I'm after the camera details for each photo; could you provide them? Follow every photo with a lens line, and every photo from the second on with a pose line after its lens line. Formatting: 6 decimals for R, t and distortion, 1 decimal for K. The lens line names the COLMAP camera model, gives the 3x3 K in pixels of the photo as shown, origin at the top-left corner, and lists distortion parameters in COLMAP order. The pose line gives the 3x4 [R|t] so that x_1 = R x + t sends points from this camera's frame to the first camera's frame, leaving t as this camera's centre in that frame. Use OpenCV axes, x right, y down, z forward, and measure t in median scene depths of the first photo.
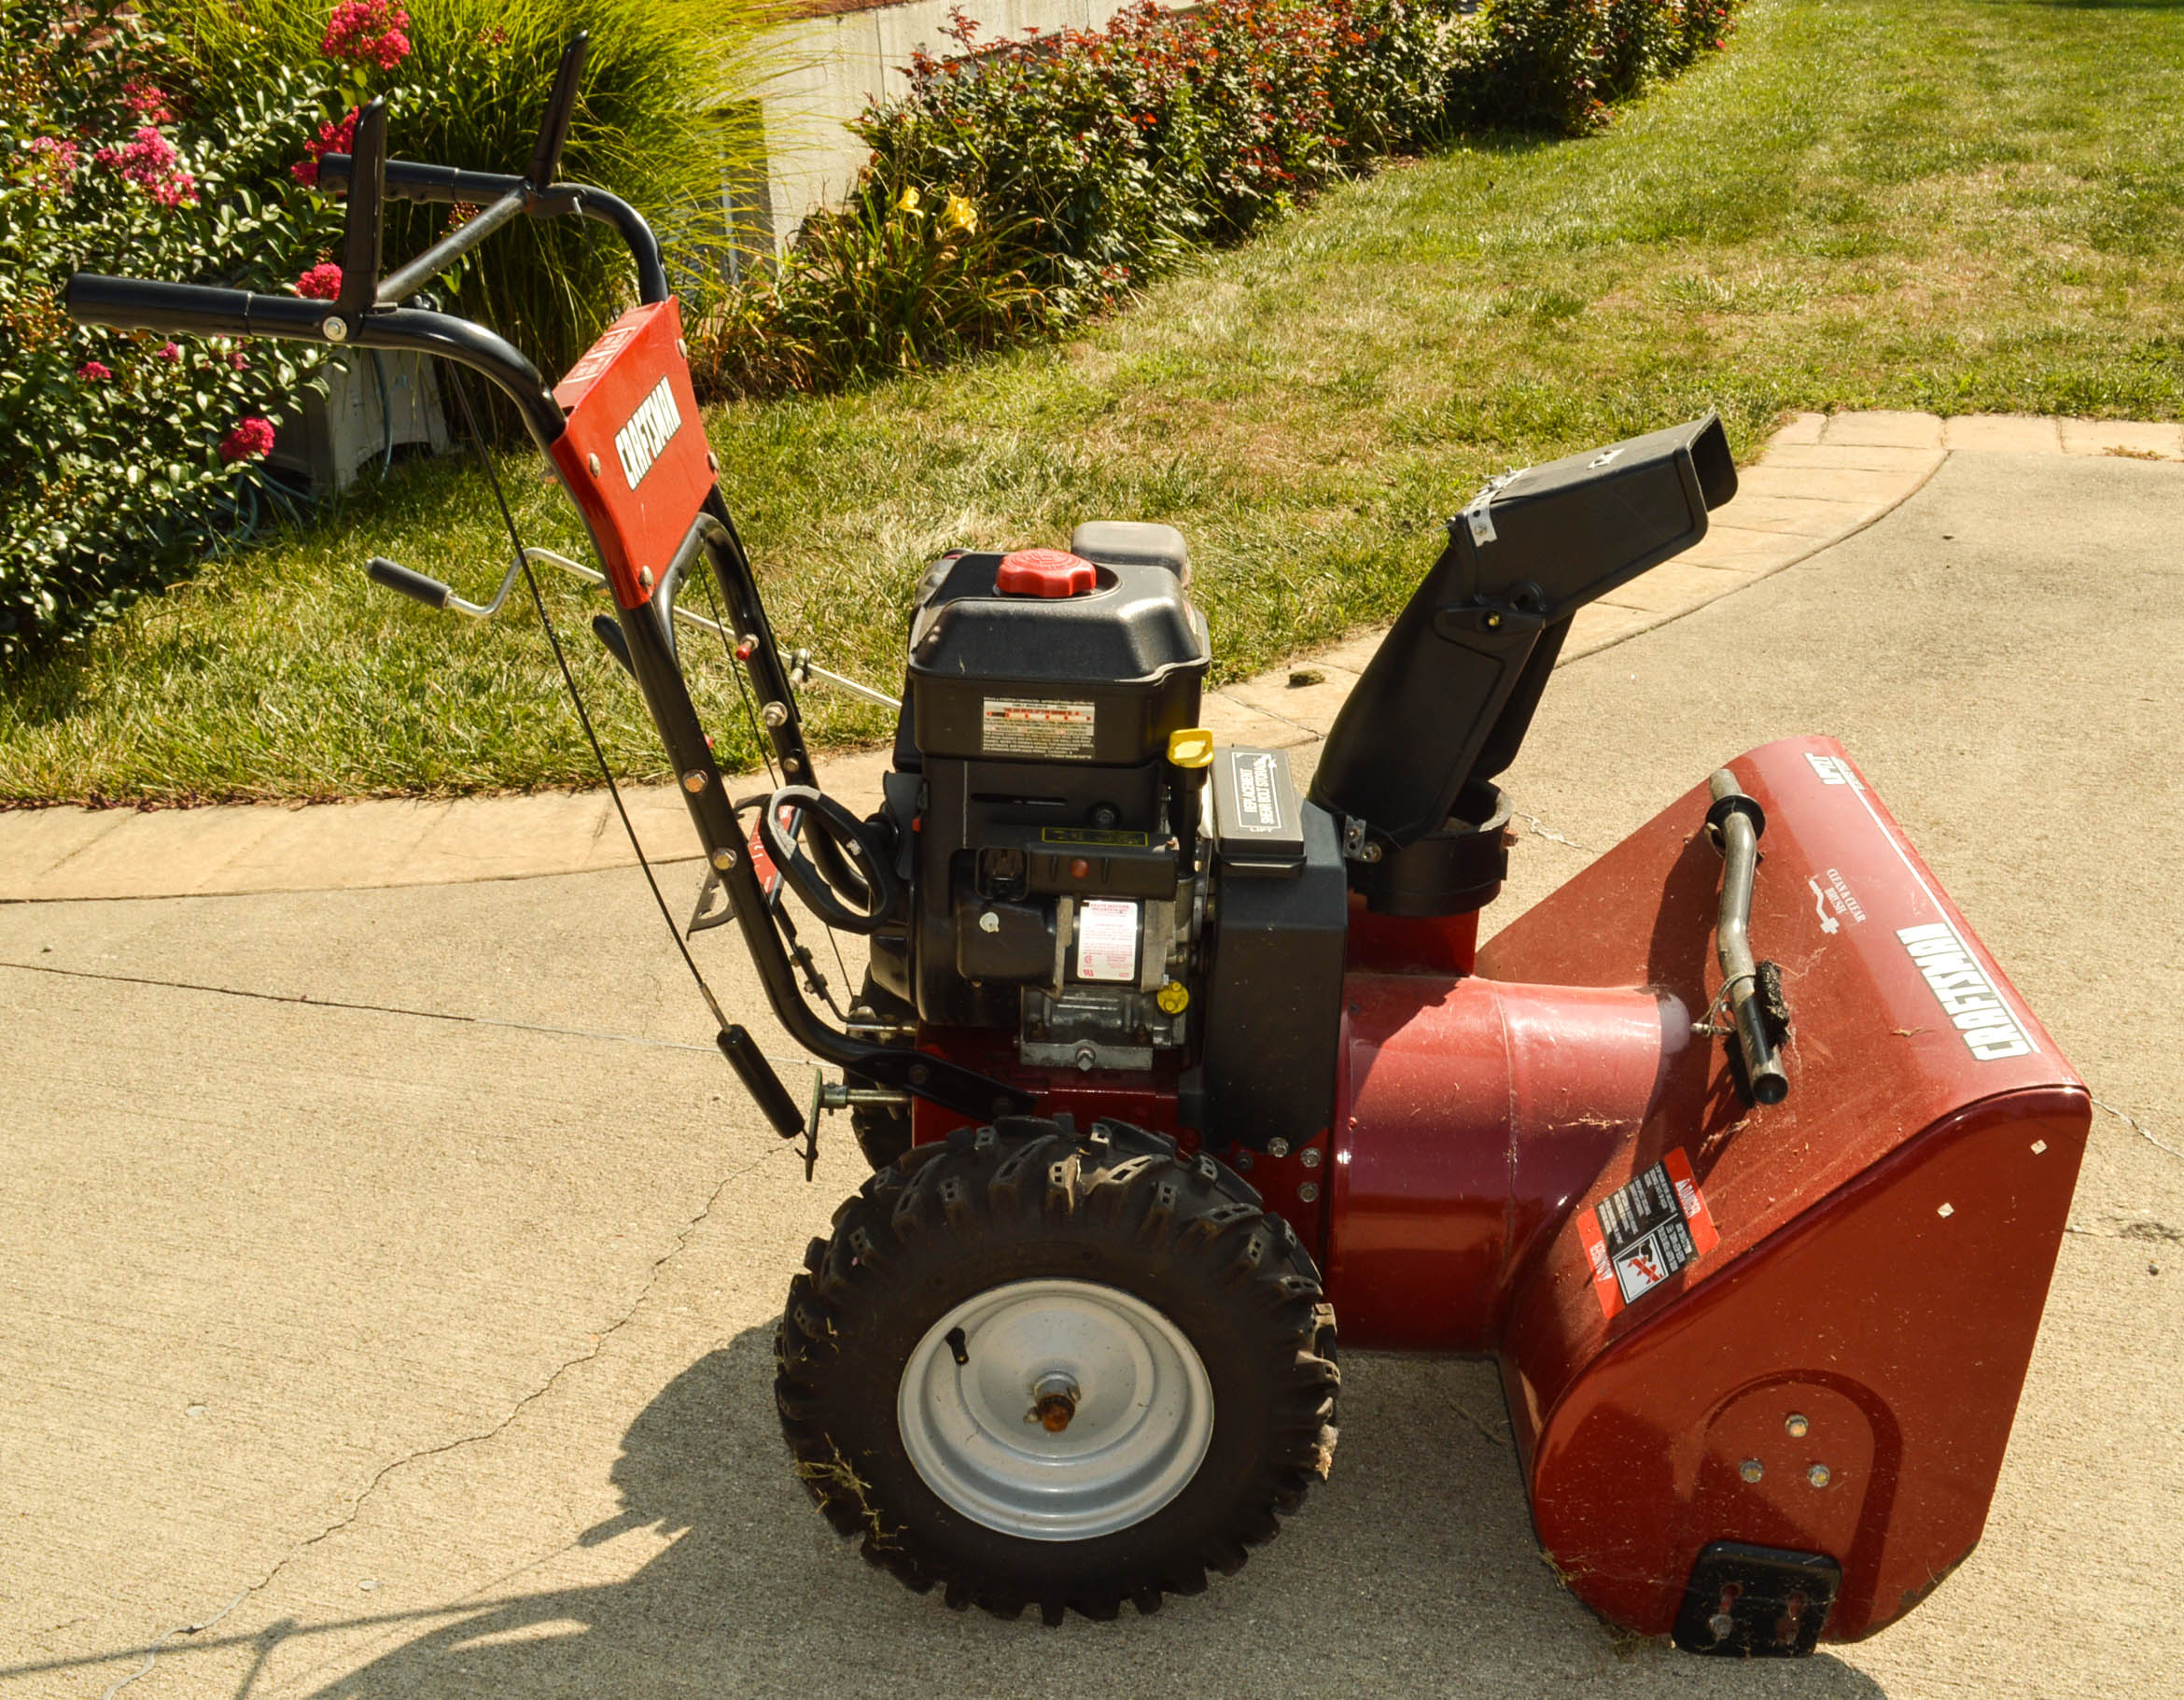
lens RADIAL K [[2427.9, 0, 1112.6], [0, 2427.9, 893.9], [0, 0, 1]] dist [-0.070705, 0.000000]
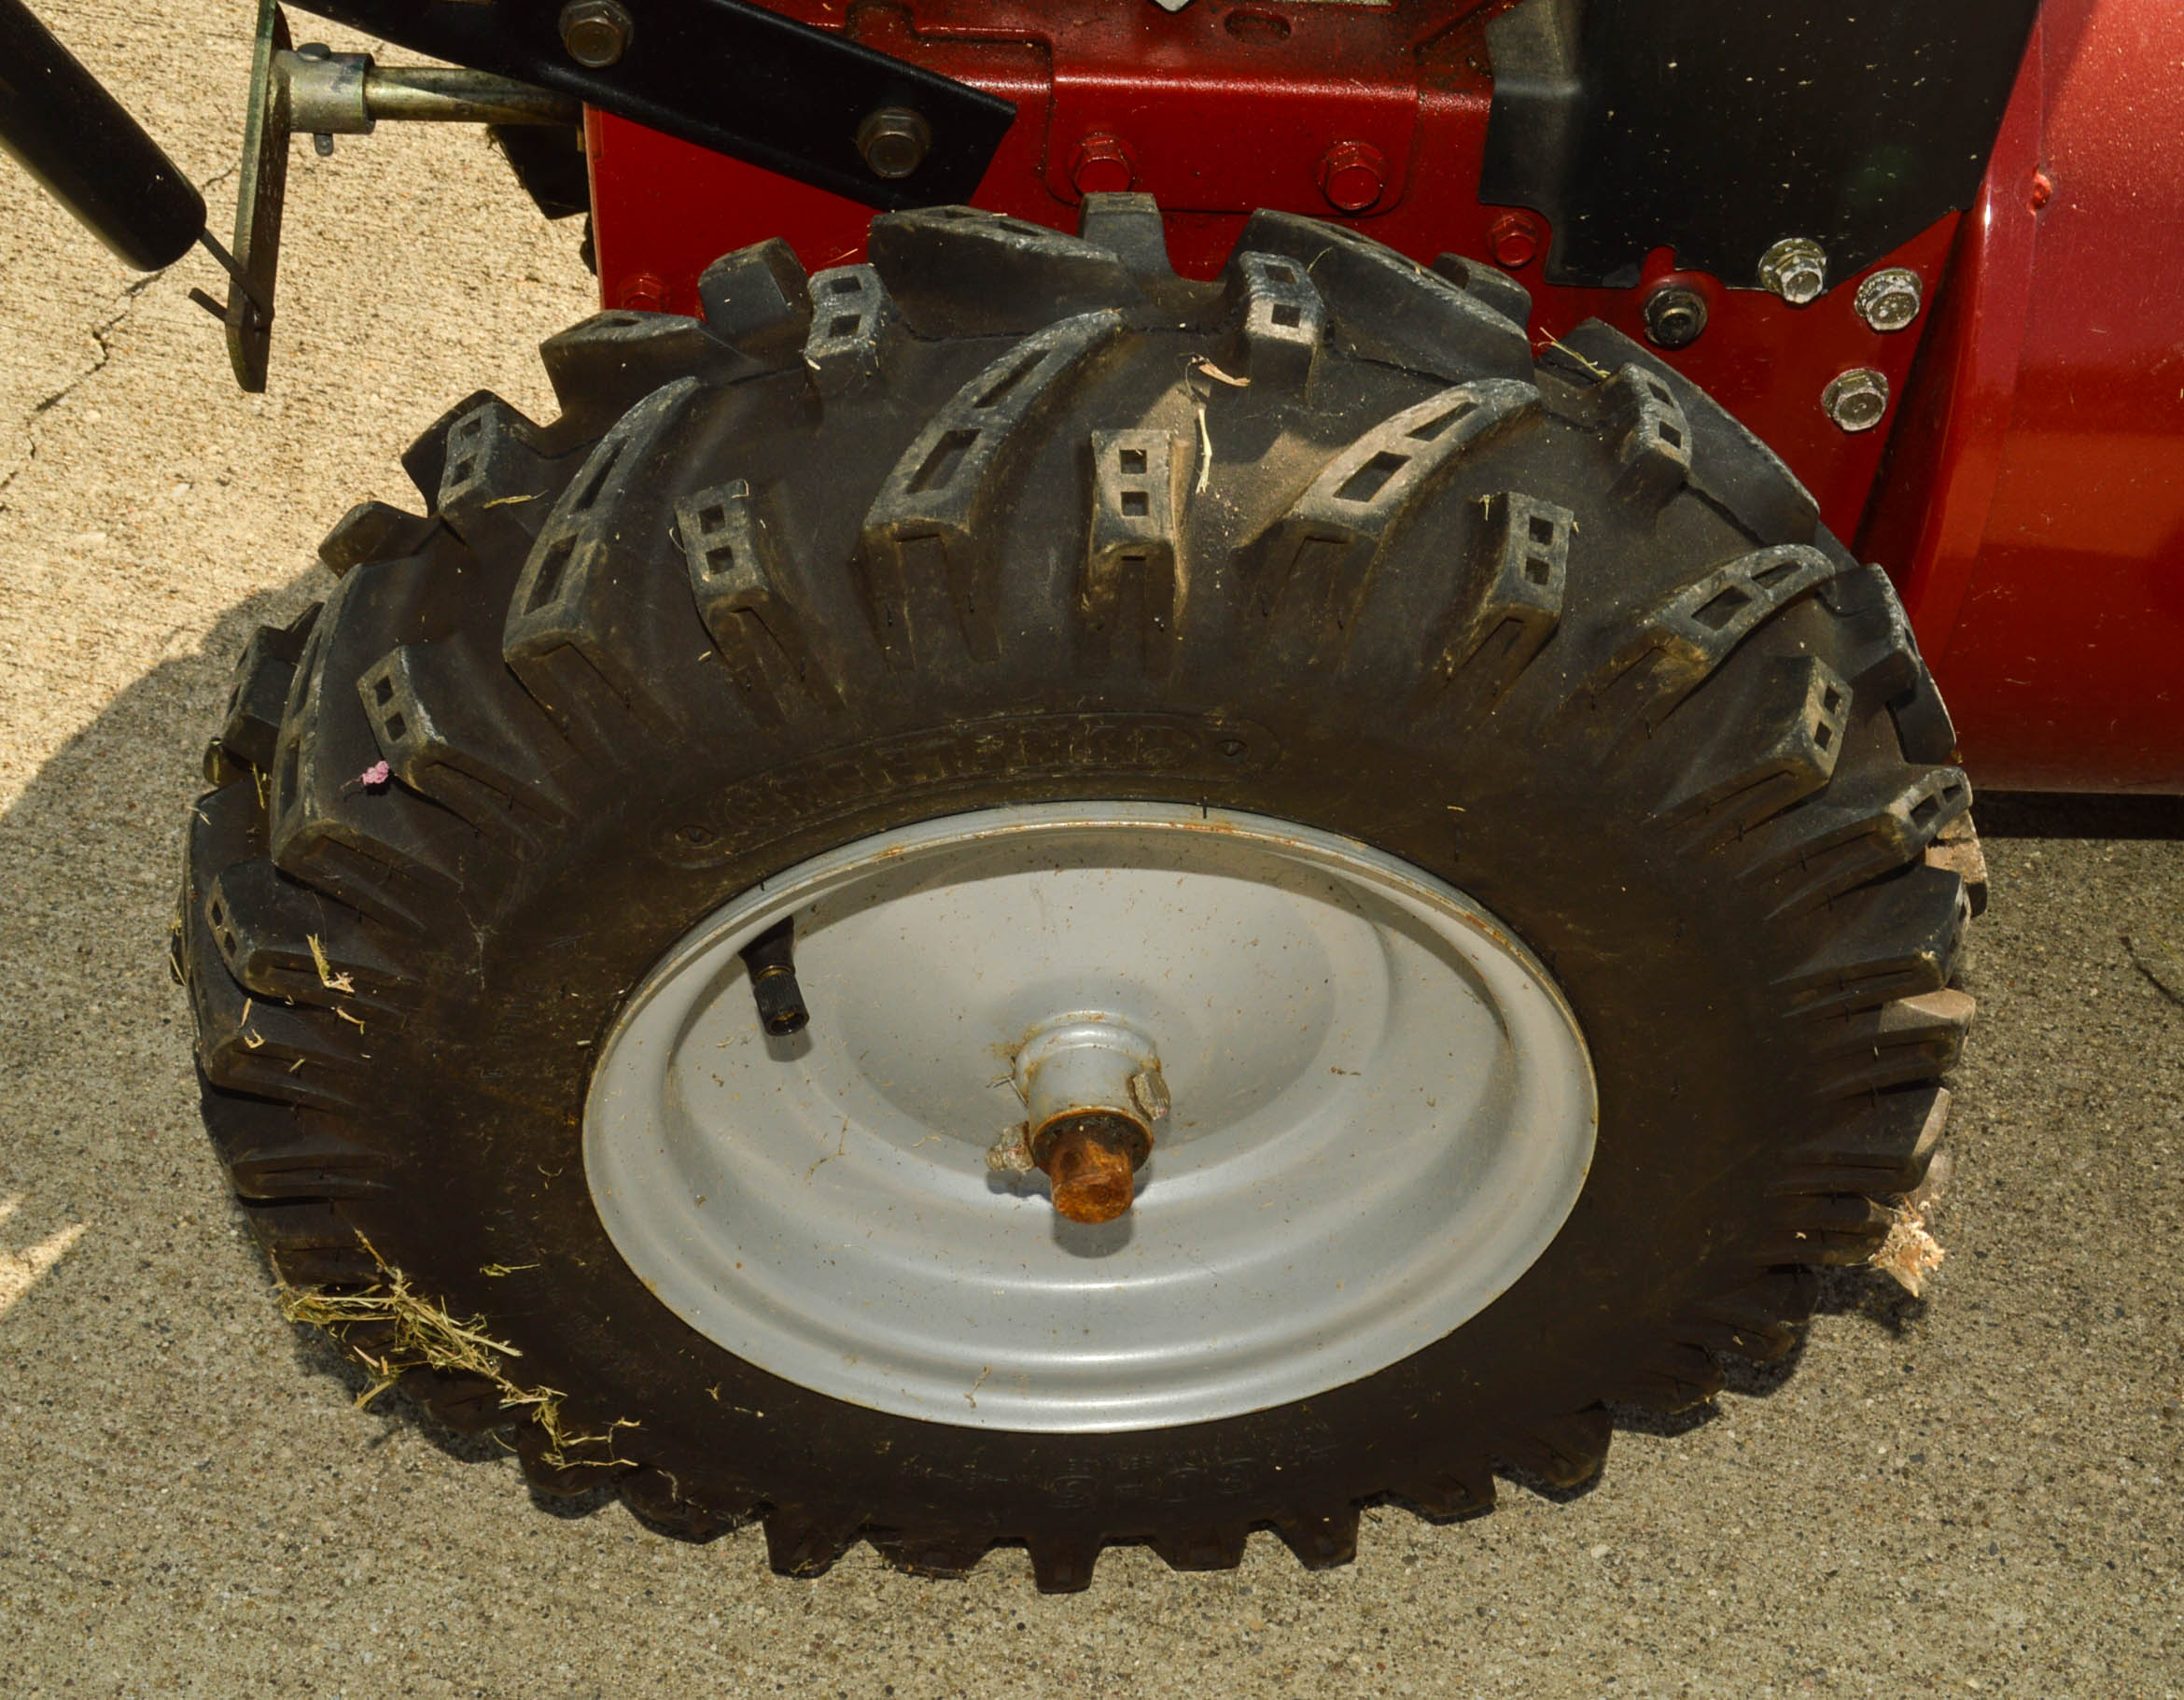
lens RADIAL K [[2961.2, 0, 1138.8], [0, 2961.2, 888.6], [0, 0, 1]] dist [-0.063083, 0.000000]
pose [[0.998347, -0.013907, 0.055768, -0.037213], [-0.010439, 0.910271, 0.413881, 0.022741], [-0.056520, -0.413779, 0.908621, 0.644973]]
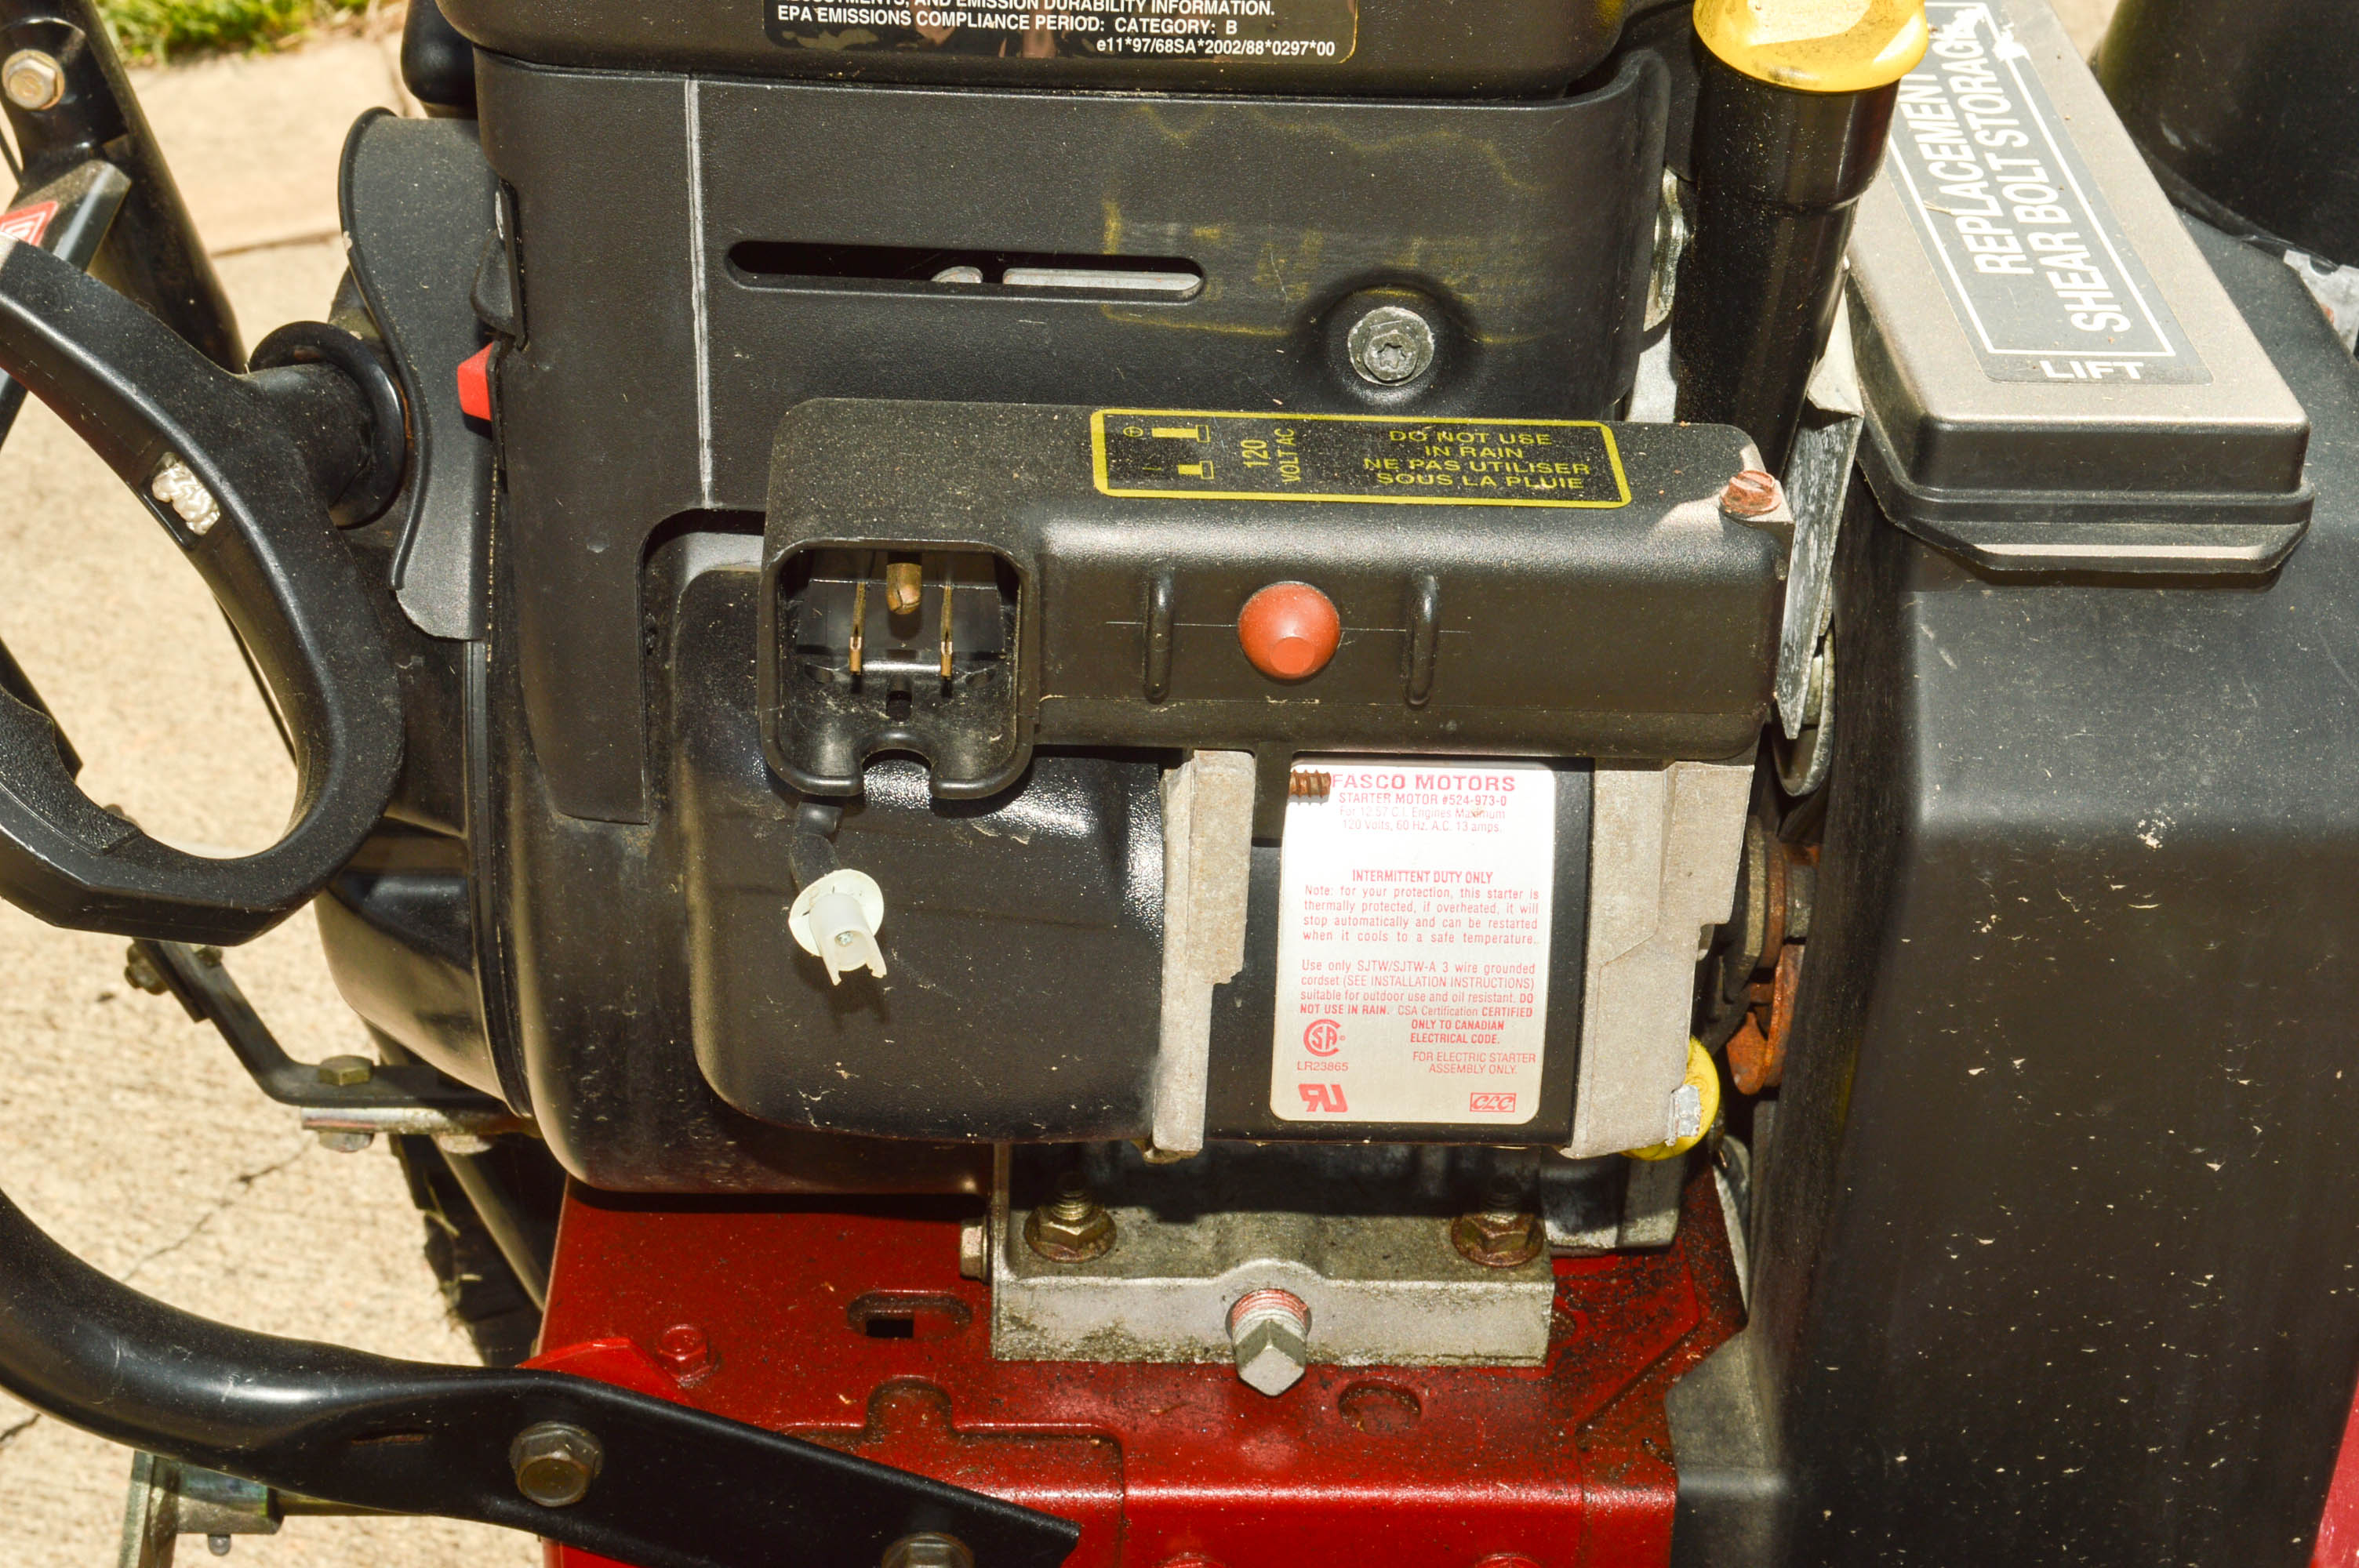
lens RADIAL K [[3752.4, 0, 1173.9], [0, 3752.4, 773.8], [0, 0, 1]] dist [-0.004483, 0.000000]
pose [[0.999336, -0.023660, 0.027722, -0.030009], [0.019182, 0.988206, 0.151925, -0.042837], [-0.030990, -0.151292, 0.988003, 0.660724]]
